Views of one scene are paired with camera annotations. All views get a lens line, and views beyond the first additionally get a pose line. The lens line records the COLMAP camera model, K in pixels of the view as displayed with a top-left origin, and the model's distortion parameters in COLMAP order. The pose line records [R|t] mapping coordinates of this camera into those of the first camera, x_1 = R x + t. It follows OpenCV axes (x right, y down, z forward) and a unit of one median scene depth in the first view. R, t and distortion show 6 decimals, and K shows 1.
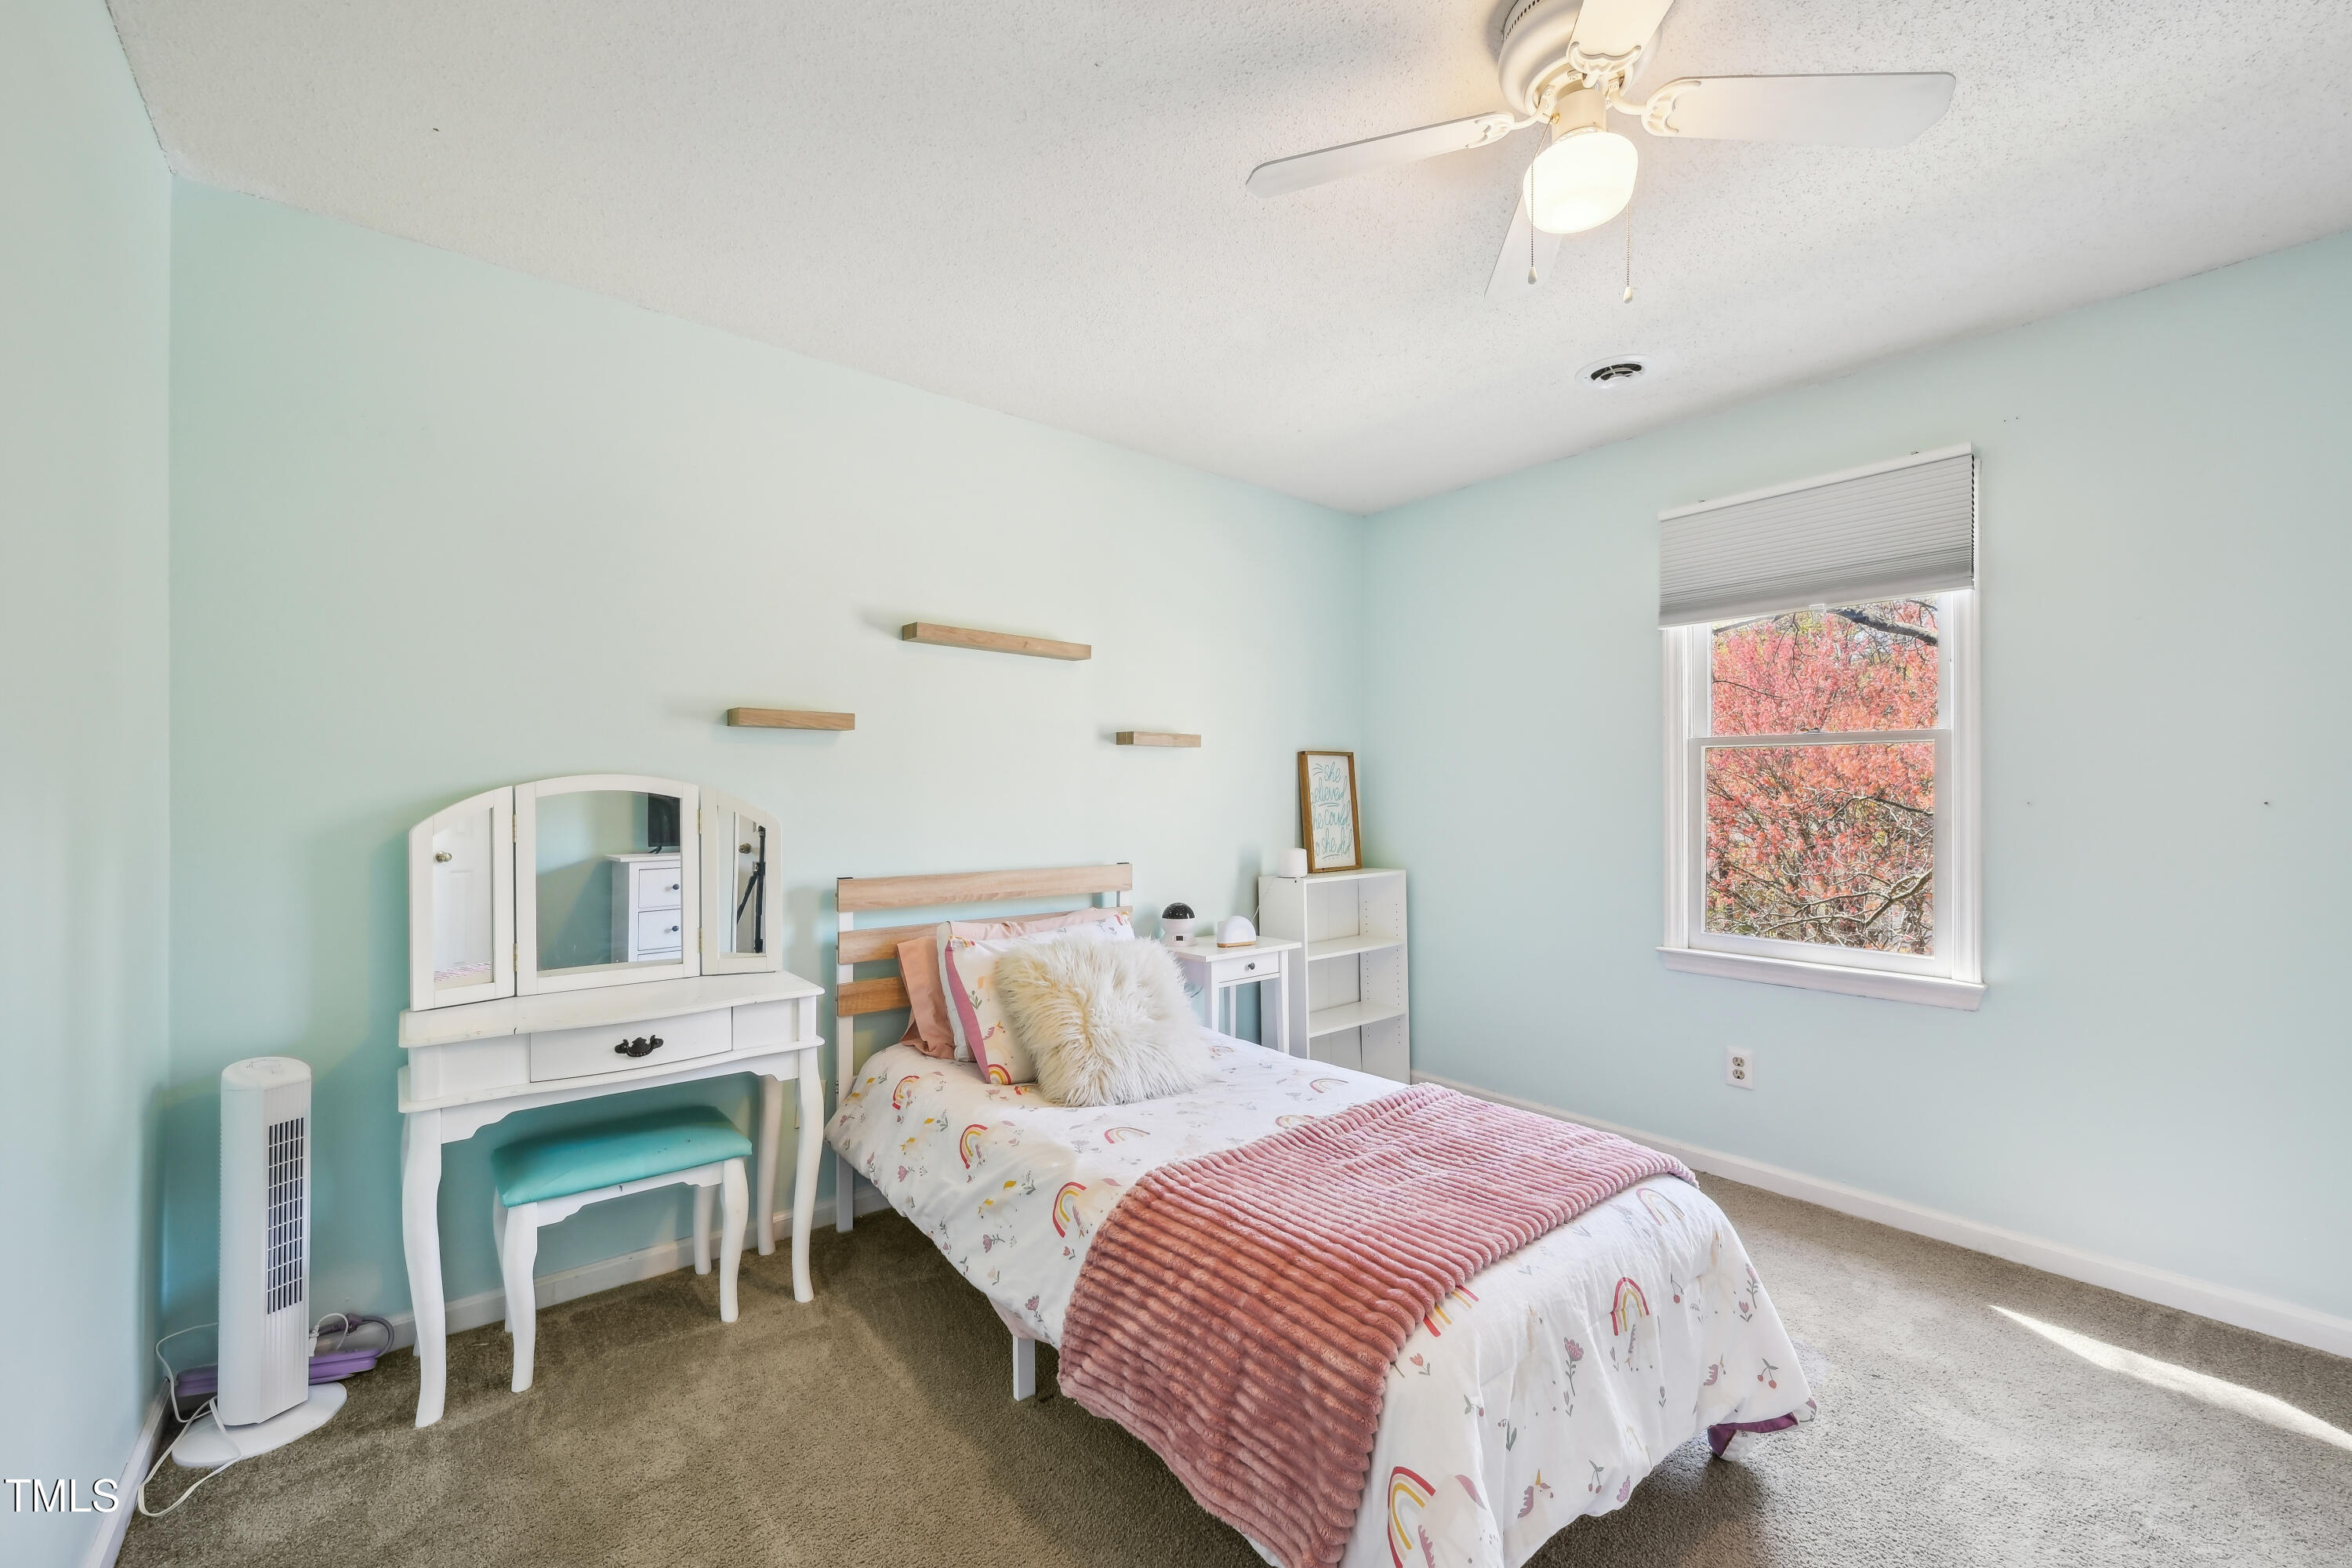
lens RADIAL K [[955.8, 0, 1177.6], [0, 955.8, 795.8], [0, 0, 1]] dist [-0.000088, -0.000005]
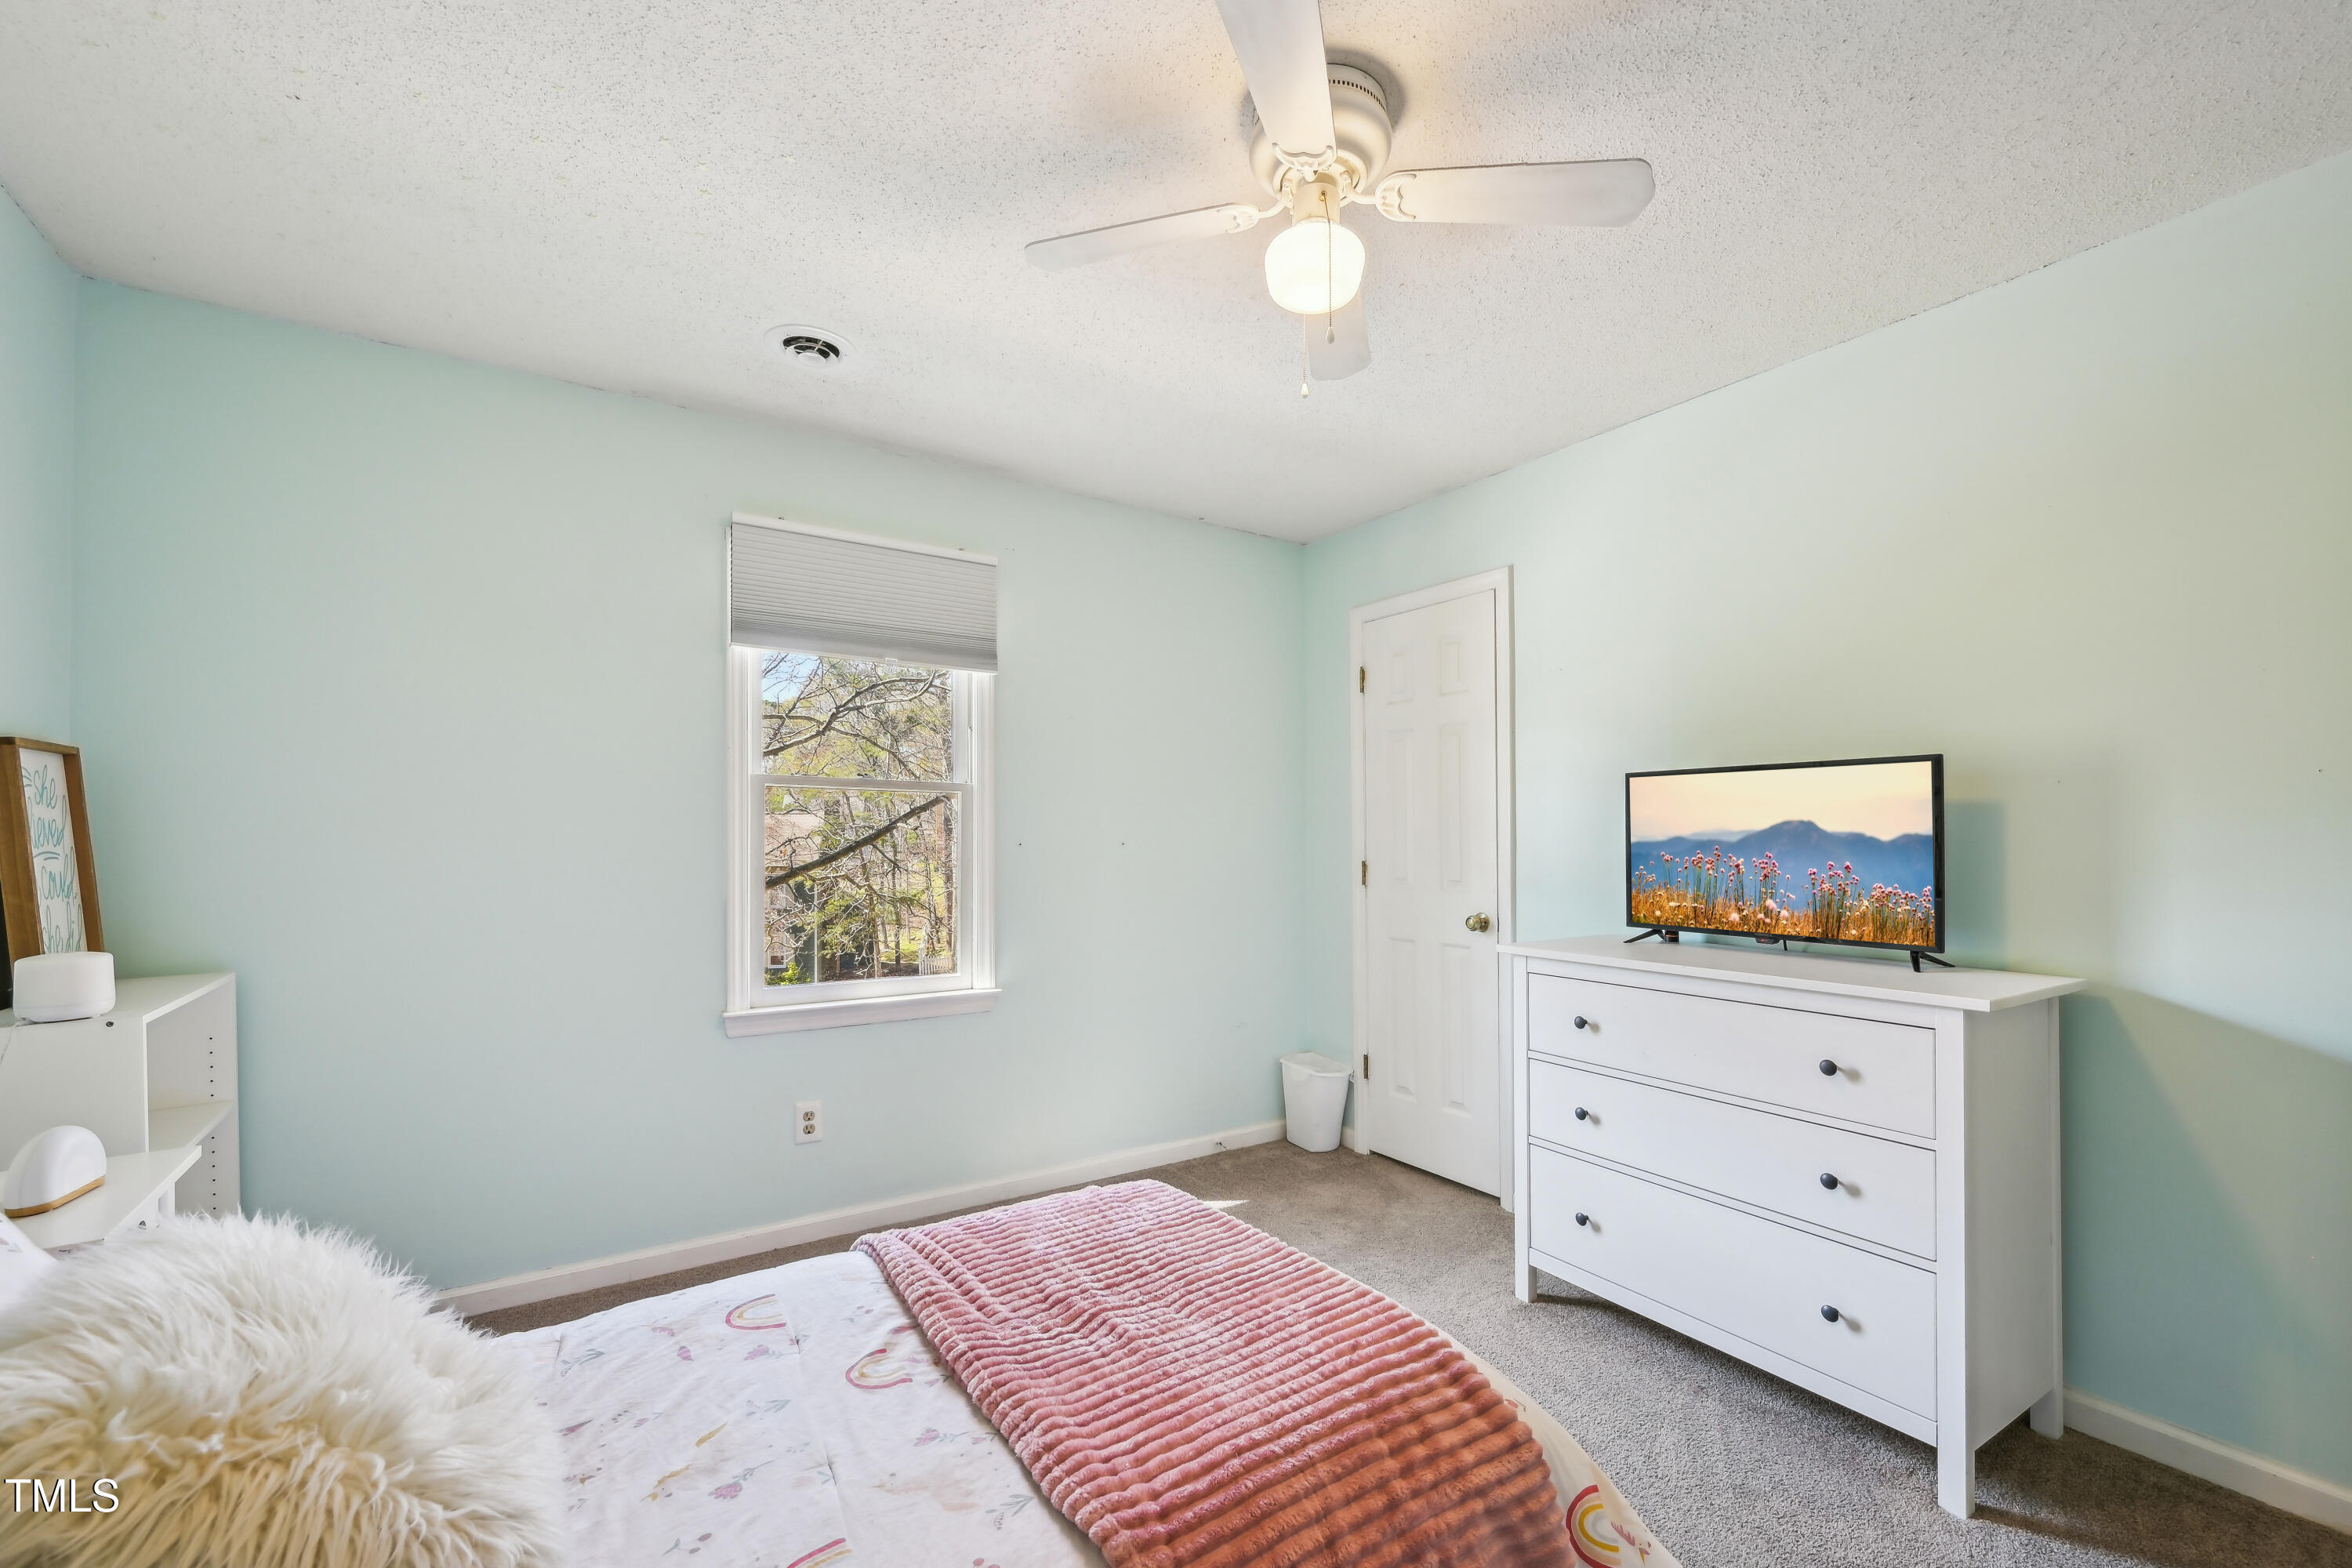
lens RADIAL K [[955.8, 0, 1202.8], [0, 955.8, 824.5], [0, 0, 1]] dist [-0.000088, -0.000005]
pose [[0.100261, 0.015055, 0.994847, -0.331124], [-0.001874, 0.999887, -0.014942, 0.000023], [-0.994959, -0.000366, 0.100277, 0.514803]]
